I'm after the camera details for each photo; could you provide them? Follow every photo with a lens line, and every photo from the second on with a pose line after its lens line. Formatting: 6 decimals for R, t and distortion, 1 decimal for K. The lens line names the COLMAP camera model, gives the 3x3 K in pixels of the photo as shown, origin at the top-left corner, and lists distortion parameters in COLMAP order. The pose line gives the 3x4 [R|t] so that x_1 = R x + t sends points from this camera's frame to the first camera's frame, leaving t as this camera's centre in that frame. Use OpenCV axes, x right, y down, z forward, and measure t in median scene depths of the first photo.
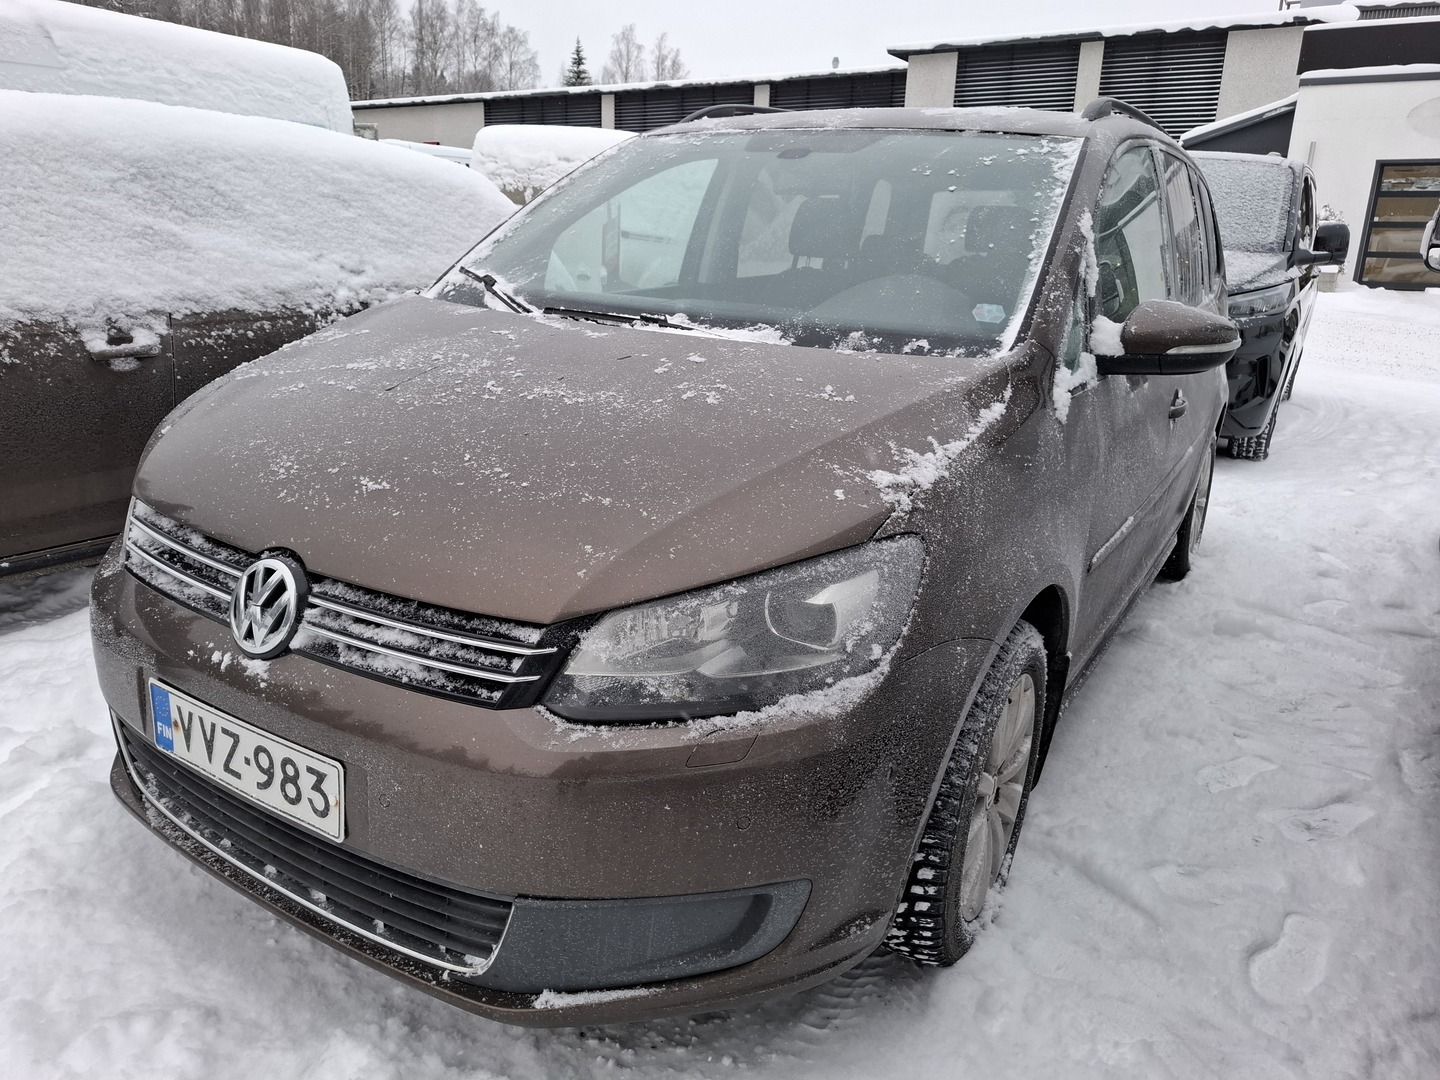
lens RADIAL K [[966.4, 0, 721.2], [0, 966.4, 538.0], [0, 0, 1]] dist [0.001306, -0.000055]
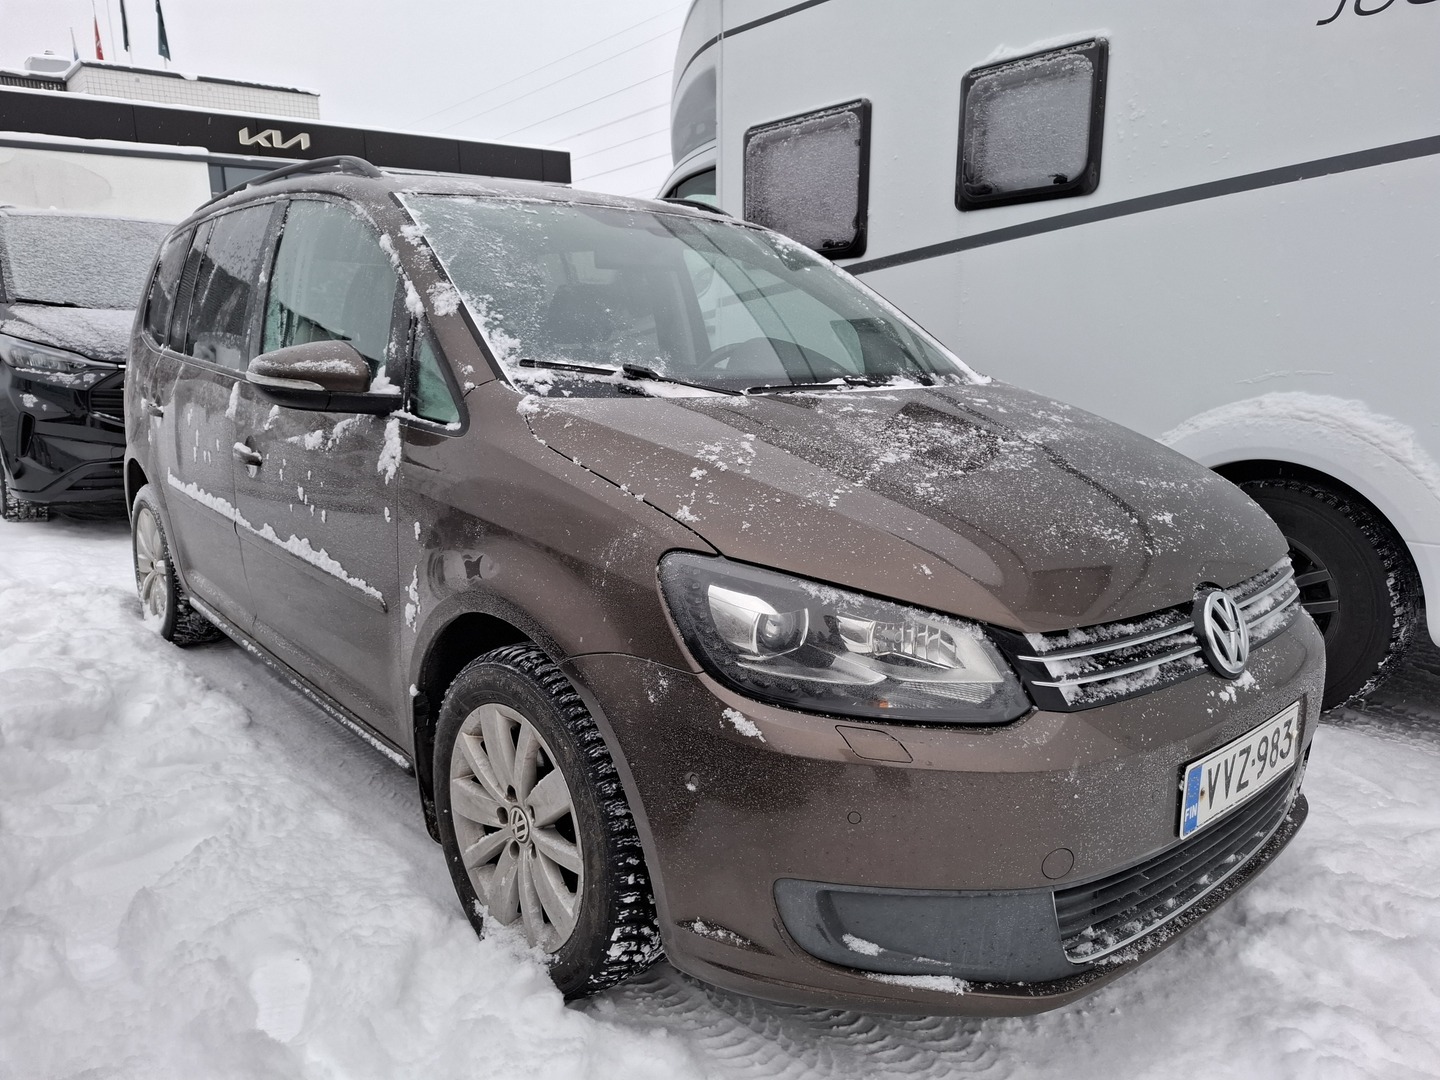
lens RADIAL K [[966.4, 0, 720.8], [0, 966.4, 539.7], [0, 0, 1]] dist [0.001306, -0.000055]
pose [[0.316379, -0.225920, 0.921339, -1.429165], [0.275862, 0.951166, 0.138505, -0.304952], [-0.907637, 0.210343, 0.363252, 0.921344]]
